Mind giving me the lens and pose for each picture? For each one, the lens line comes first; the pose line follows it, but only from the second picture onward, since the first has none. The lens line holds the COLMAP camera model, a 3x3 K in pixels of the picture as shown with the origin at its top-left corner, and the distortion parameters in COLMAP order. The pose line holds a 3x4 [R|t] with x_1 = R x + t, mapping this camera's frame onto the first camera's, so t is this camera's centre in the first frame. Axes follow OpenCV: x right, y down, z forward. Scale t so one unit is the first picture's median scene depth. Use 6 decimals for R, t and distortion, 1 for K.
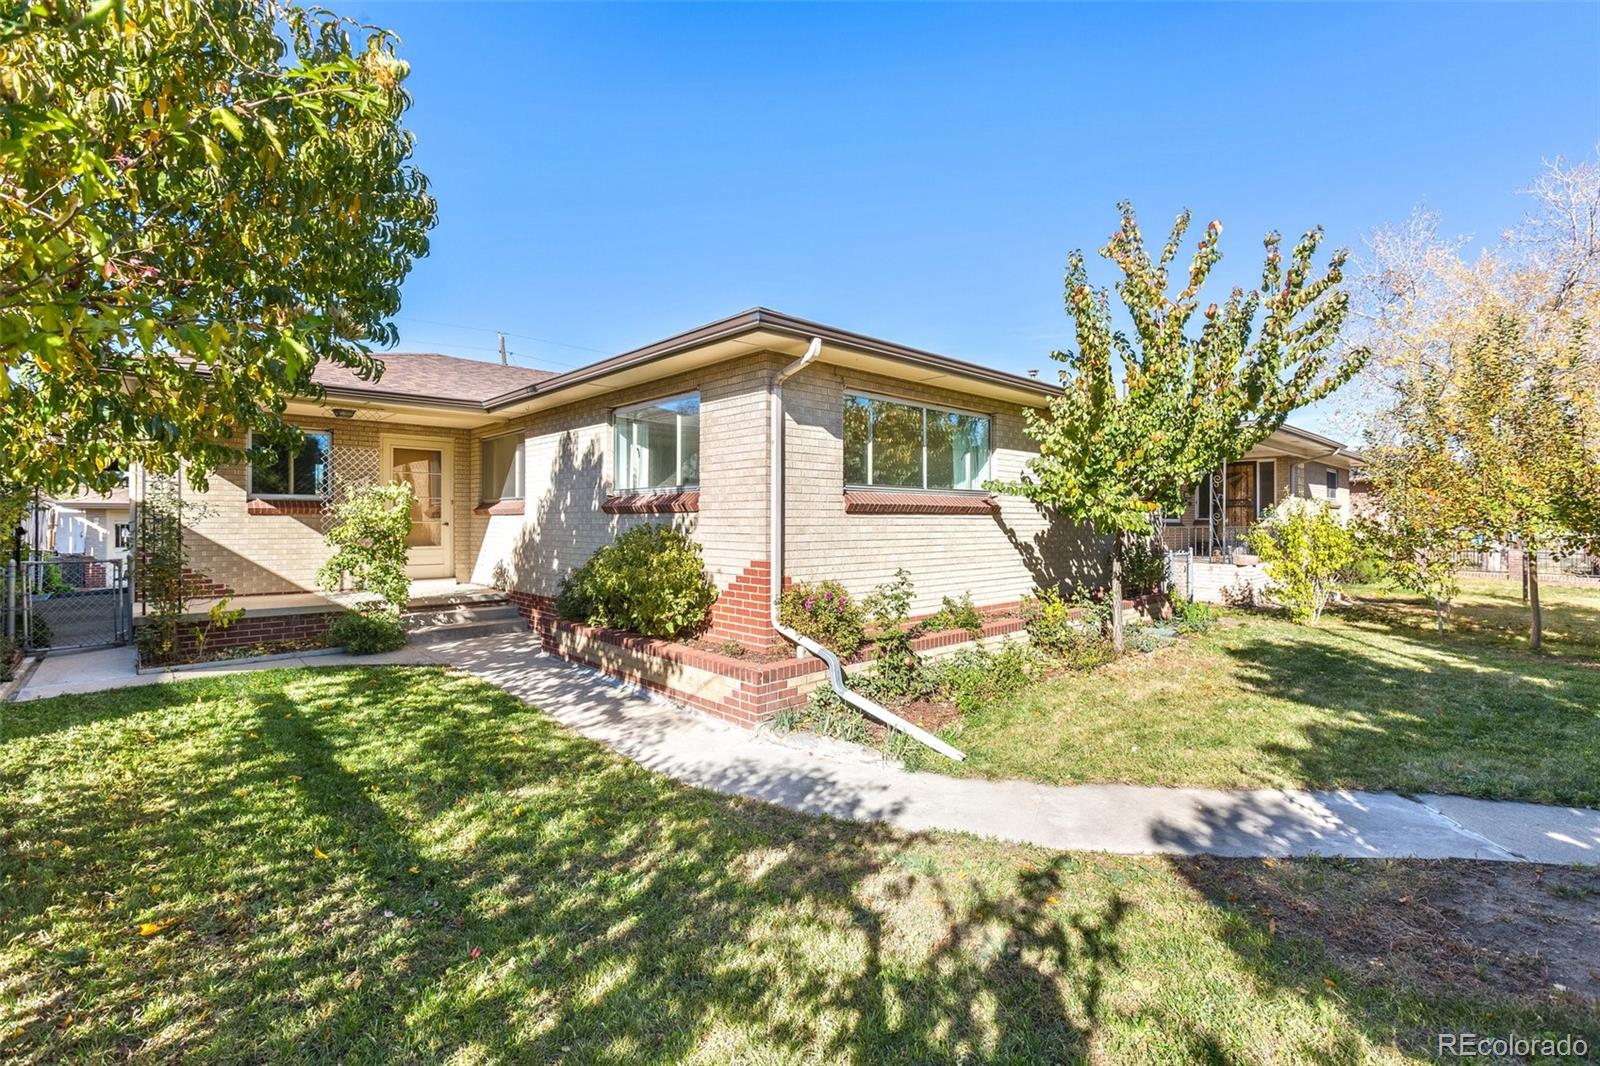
lens RADIAL K [[736.4, 0, 794.4], [0, 736.4, 505.7], [0, 0, 1]] dist [-0.020205, -0.000867]
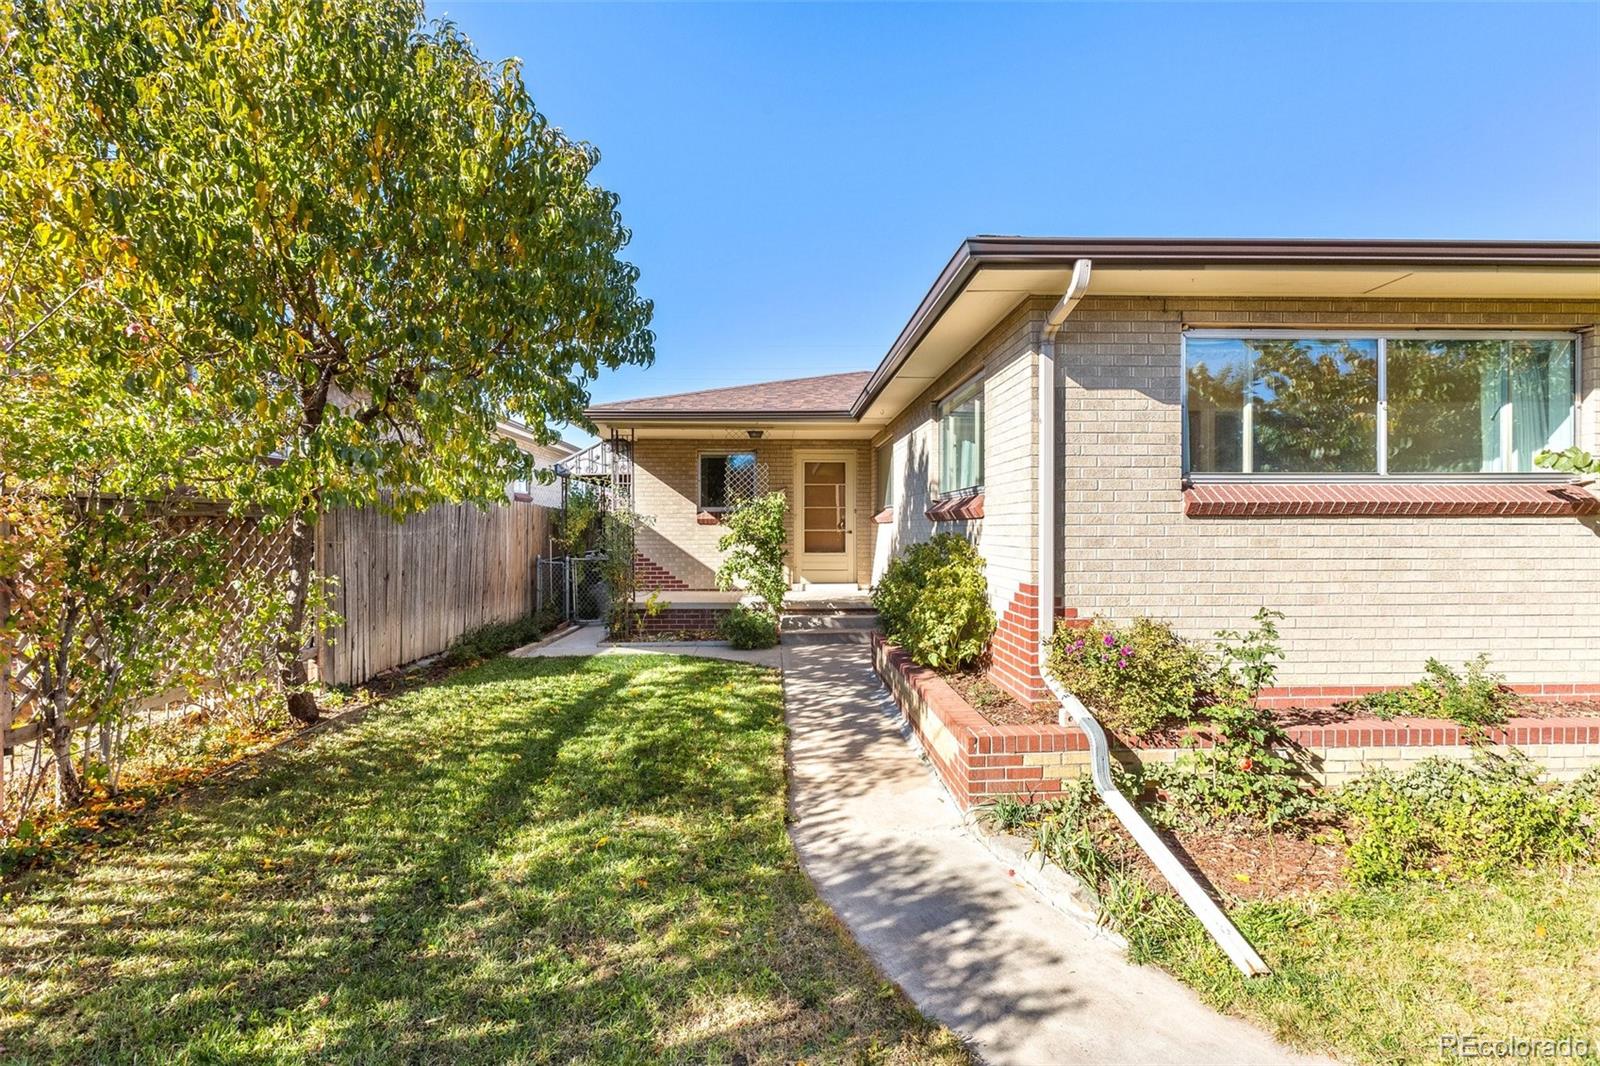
lens RADIAL K [[721.1, 0, 800.0], [0, 721.1, 533.0], [0, 0, 1]] dist [-0.001070, -0.000117]
pose [[0.736916, 0.002088, -0.675982, 0.260511], [0.018483, 0.999559, 0.023236, 0.002565], [0.675732, -0.029617, 0.736552, 0.297924]]
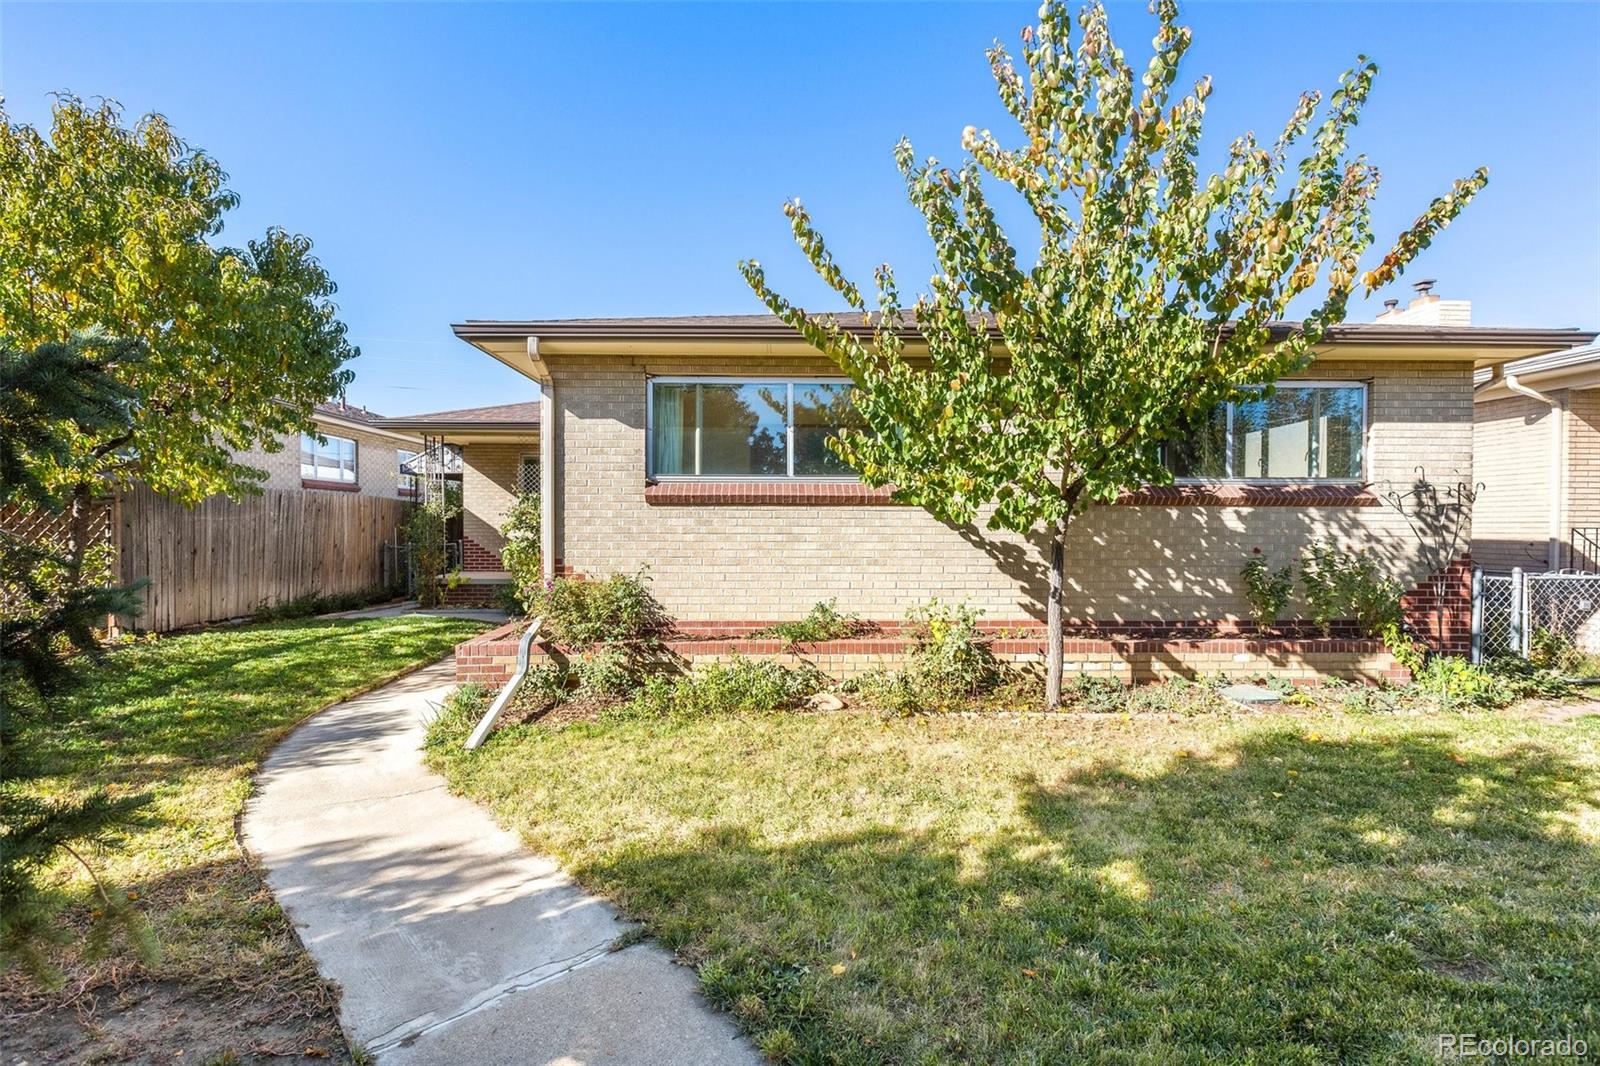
lens RADIAL K [[795.9, 0, 947.8], [0, 795.9, 533.0], [0, 0, 1]] dist [-0.001250, -0.000051]
pose [[0.732832, 0.001742, -0.680407, 1.120078], [0.014498, 0.999730, 0.018175, 0.035083], [0.680255, -0.023184, 0.732609, 0.516047]]
